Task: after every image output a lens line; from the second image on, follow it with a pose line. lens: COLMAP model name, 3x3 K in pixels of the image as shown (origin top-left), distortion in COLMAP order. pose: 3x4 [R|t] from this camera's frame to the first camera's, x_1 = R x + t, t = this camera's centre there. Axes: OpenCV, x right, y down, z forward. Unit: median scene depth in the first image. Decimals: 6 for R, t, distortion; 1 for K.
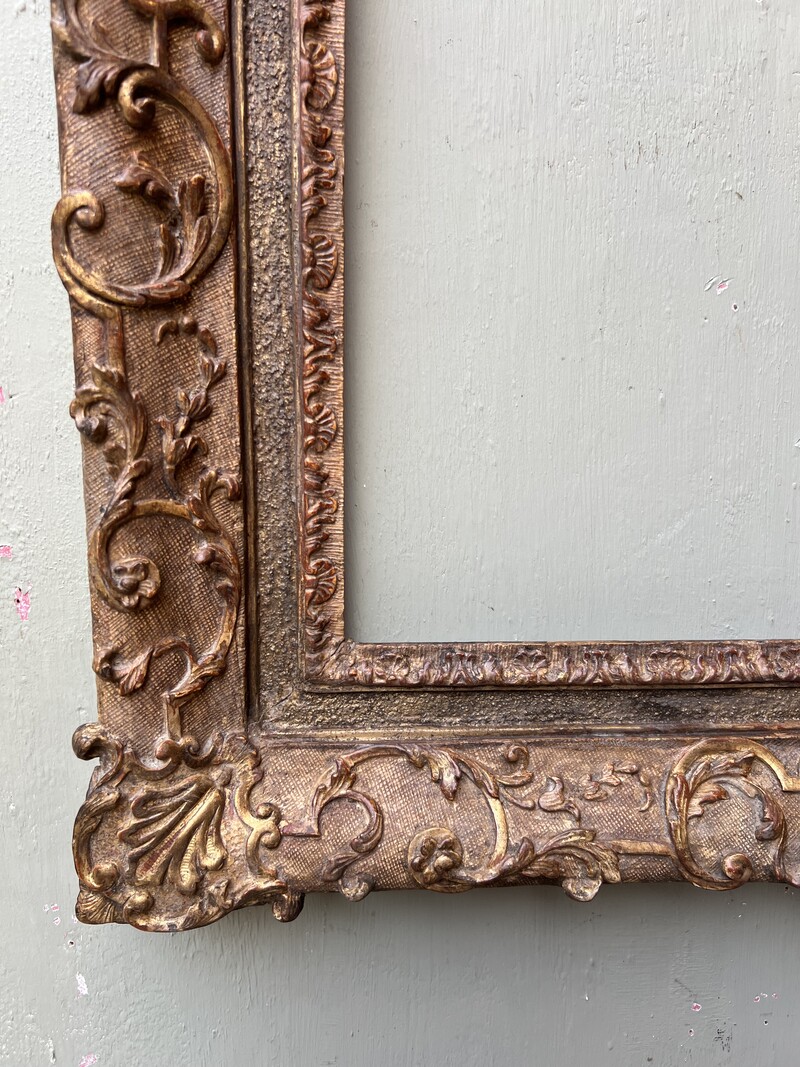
lens RADIAL K [[845.7, 0, 398.8], [0, 845.7, 533.6], [0, 0, 1]] dist [0.022685, -0.041564]
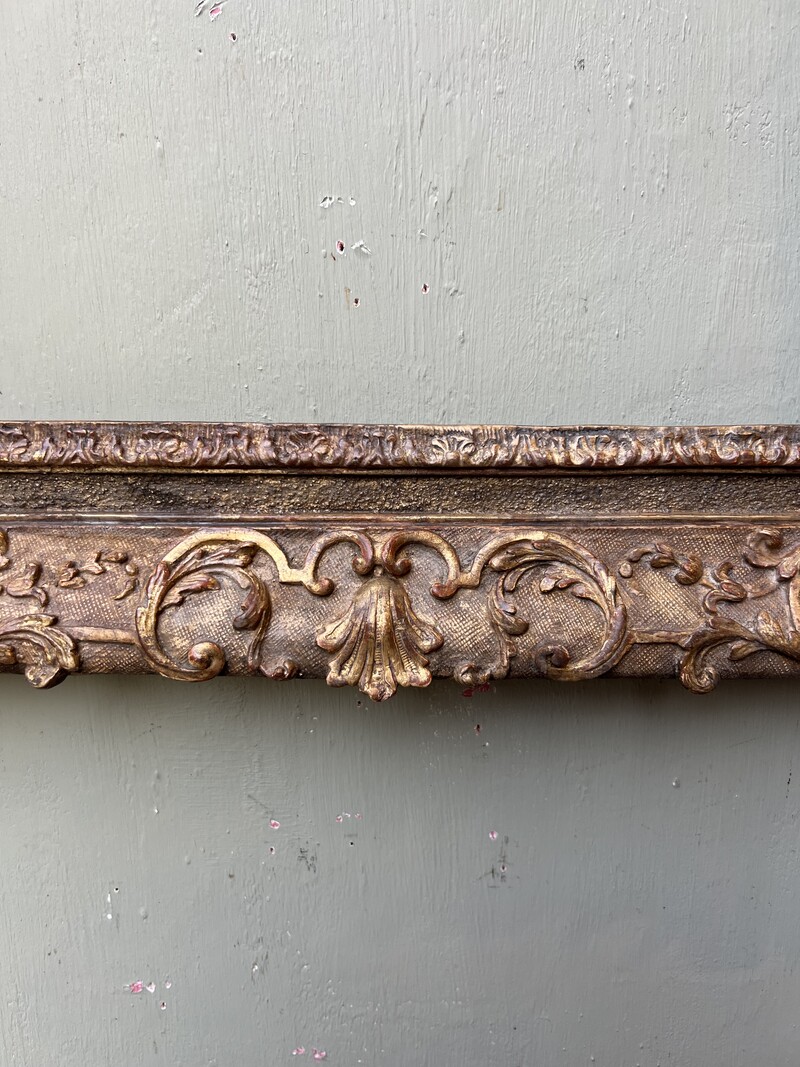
lens RADIAL K [[845.7, 0, 397.7], [0, 845.7, 537.2], [0, 0, 1]] dist [0.022685, -0.041564]
pose [[0.998987, 0.012292, -0.043278, 0.610492], [-0.008112, 0.995399, 0.095476, 0.161568], [0.044253, -0.095028, 0.994491, 0.089791]]
